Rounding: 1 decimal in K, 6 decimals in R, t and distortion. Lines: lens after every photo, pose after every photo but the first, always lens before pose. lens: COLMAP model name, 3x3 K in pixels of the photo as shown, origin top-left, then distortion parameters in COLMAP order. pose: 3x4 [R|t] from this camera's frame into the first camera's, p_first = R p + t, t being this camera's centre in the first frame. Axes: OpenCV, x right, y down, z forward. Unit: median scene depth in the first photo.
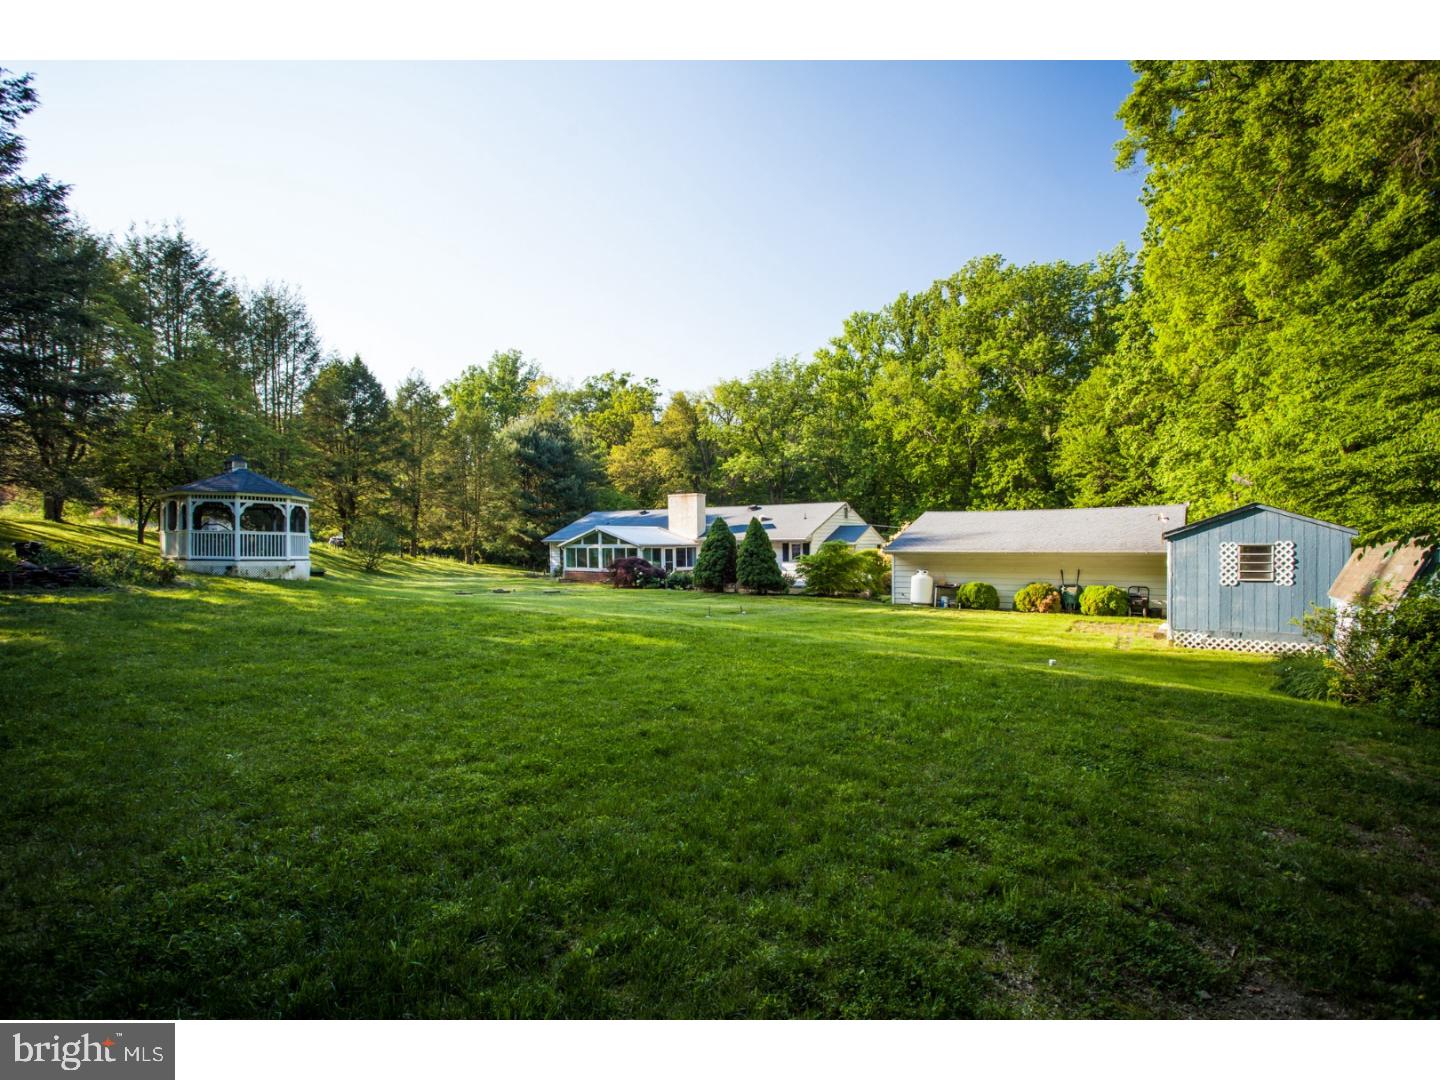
lens RADIAL K [[701.2, 0, 720.0], [0, 701.2, 540.0], [0, 0, 1]] dist [-0.053884, 0.000407]
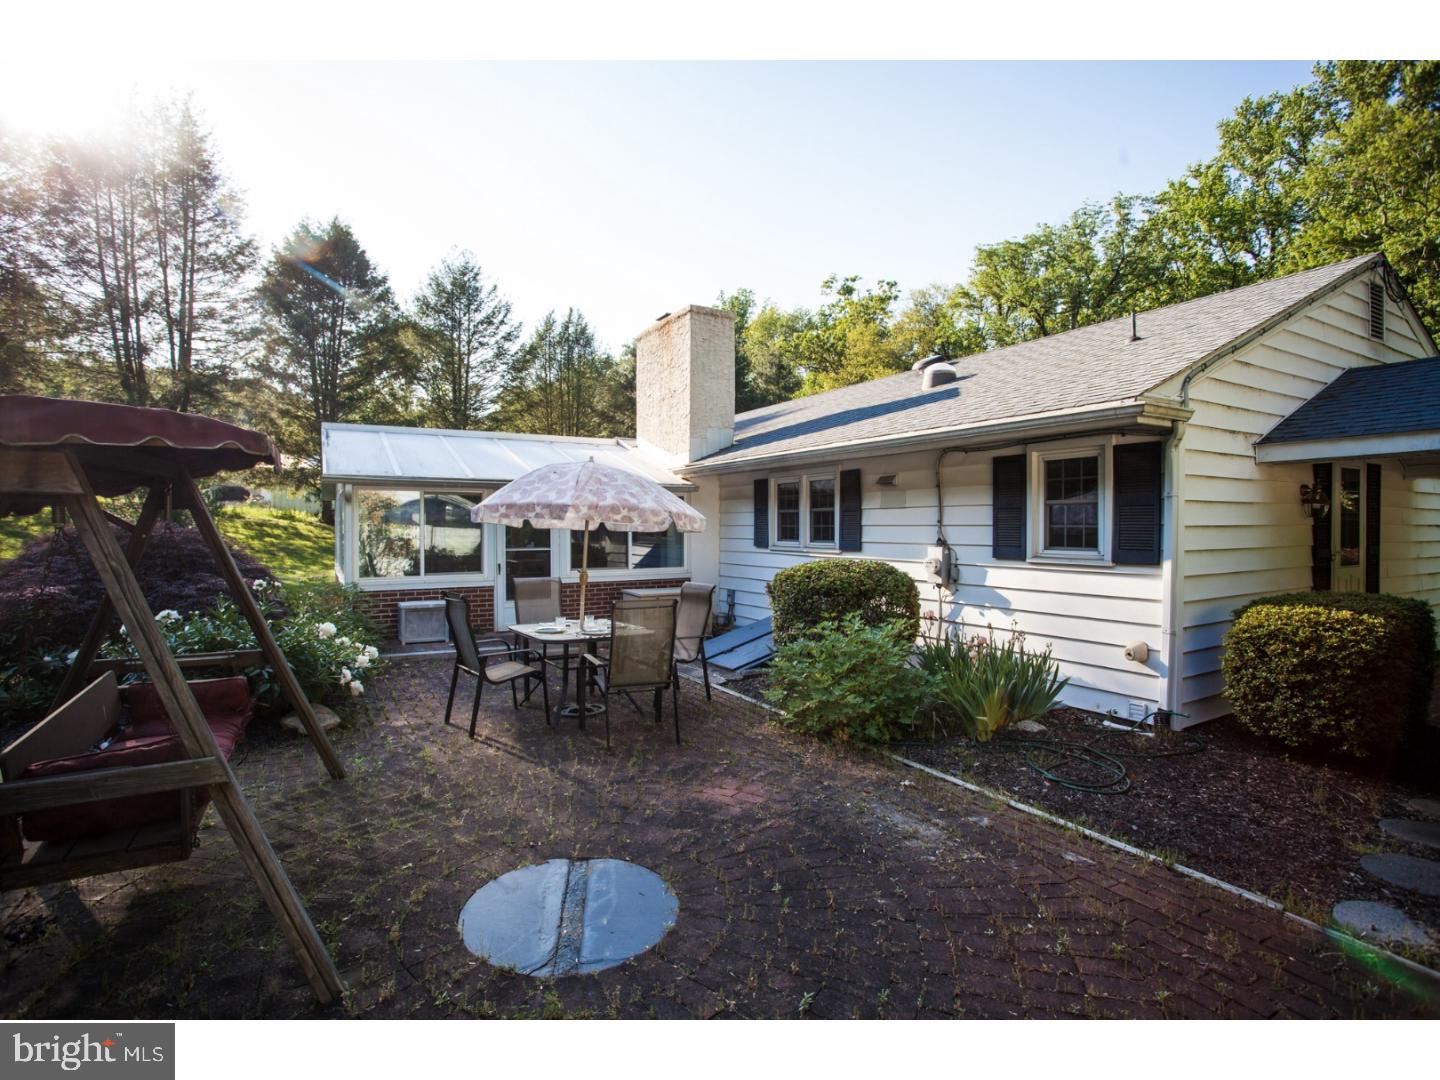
lens RADIAL K [[701.2, 0, 720.0], [0, 701.2, 540.0], [0, 0, 1]] dist [-0.053884, 0.000407]
pose [[0.910758, 0.007429, -0.412875, 0.036485], [0.002275, 0.999733, 0.023007, 0.007947], [0.412935, -0.021893, 0.910497, 0.303618]]
